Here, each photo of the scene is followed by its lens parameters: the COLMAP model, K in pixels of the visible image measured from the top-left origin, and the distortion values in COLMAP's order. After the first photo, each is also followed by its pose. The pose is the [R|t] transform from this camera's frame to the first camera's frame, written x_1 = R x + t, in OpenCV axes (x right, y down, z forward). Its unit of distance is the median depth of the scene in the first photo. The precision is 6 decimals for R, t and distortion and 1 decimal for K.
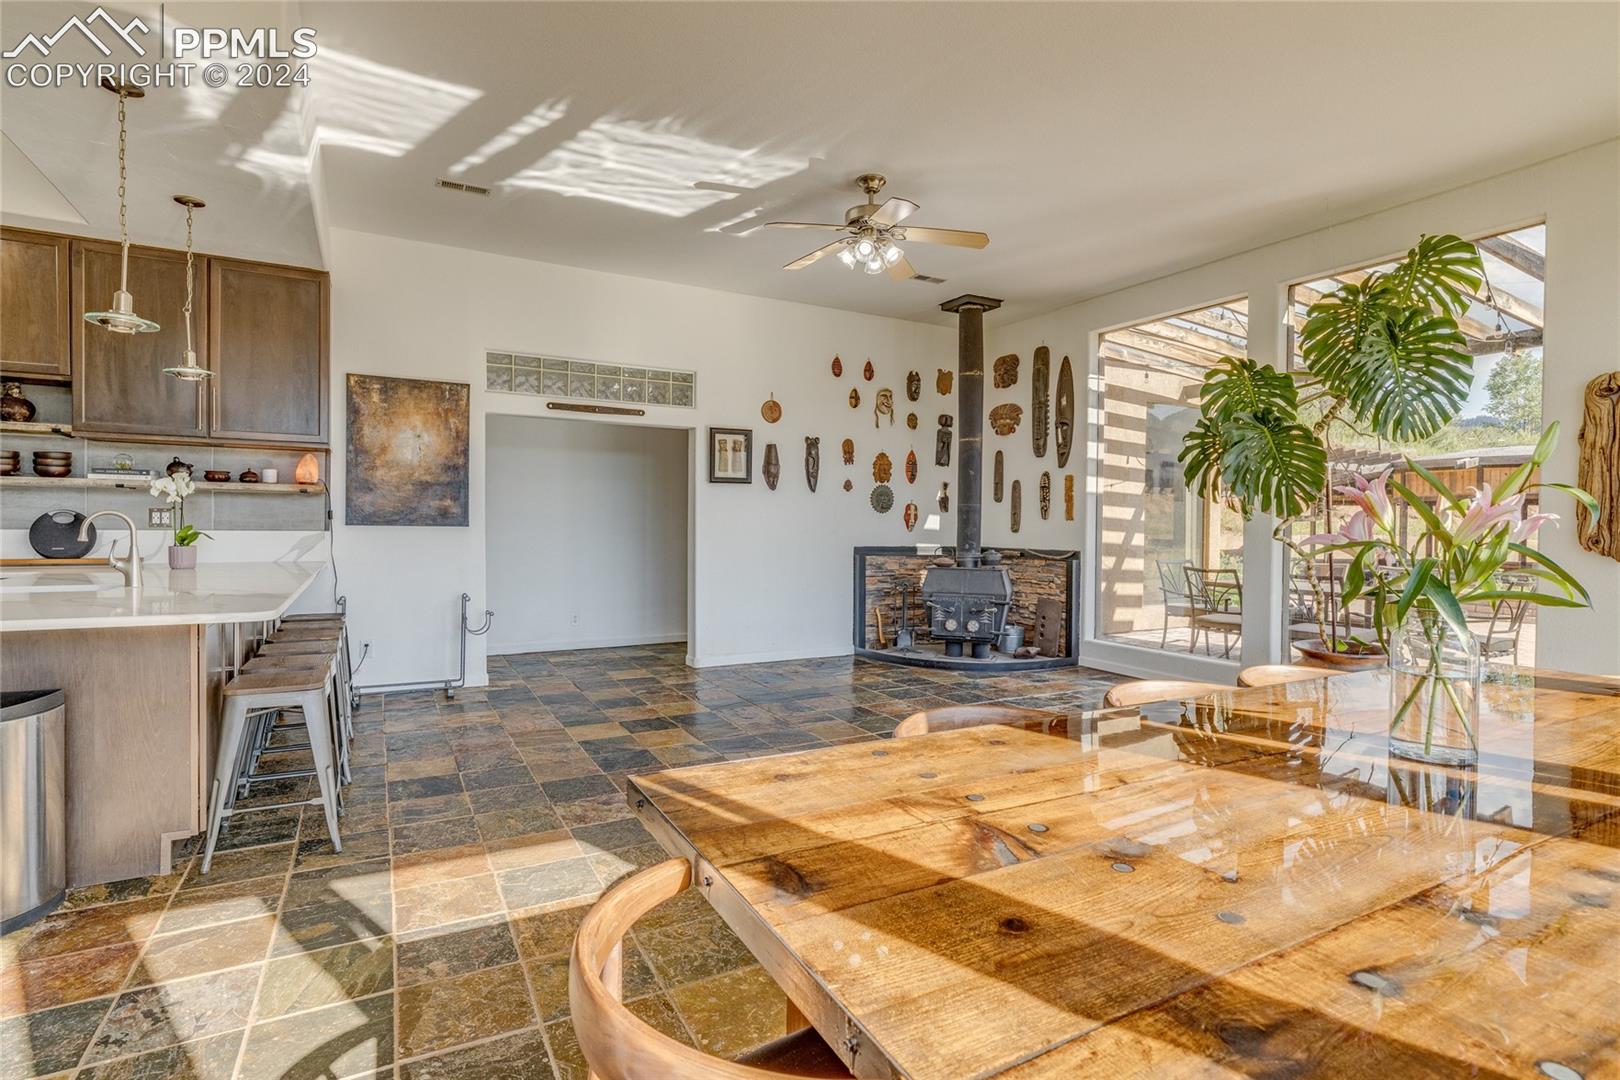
lens RADIAL K [[807.2, 0, 822.6], [0, 807.2, 536.8], [0, 0, 1]] dist [-0.002905, -0.000747]
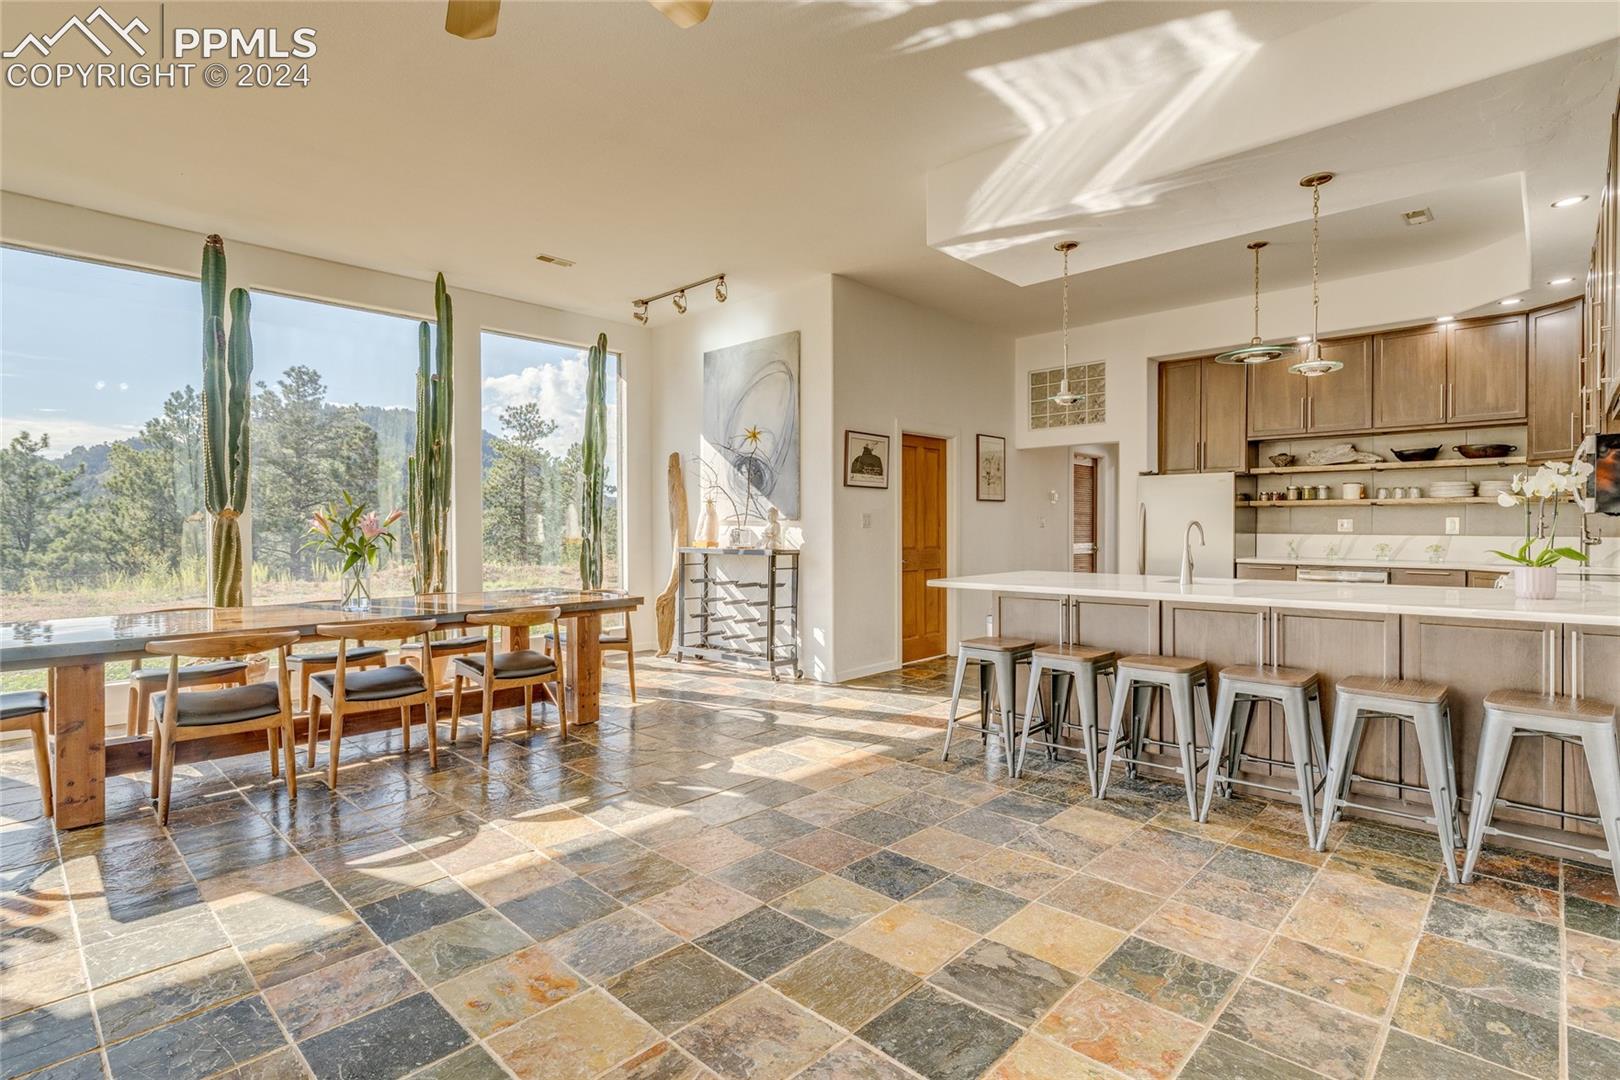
lens RADIAL K [[796.8, 0, 806.4], [0, 796.8, 531.0], [0, 0, 1]] dist [-0.002627, -0.001019]
pose [[-0.959663, -0.008582, -0.281022, 0.016209], [-0.014359, 0.999726, 0.018505, -0.020705], [0.280786, 0.021793, -0.959523, 1.446231]]
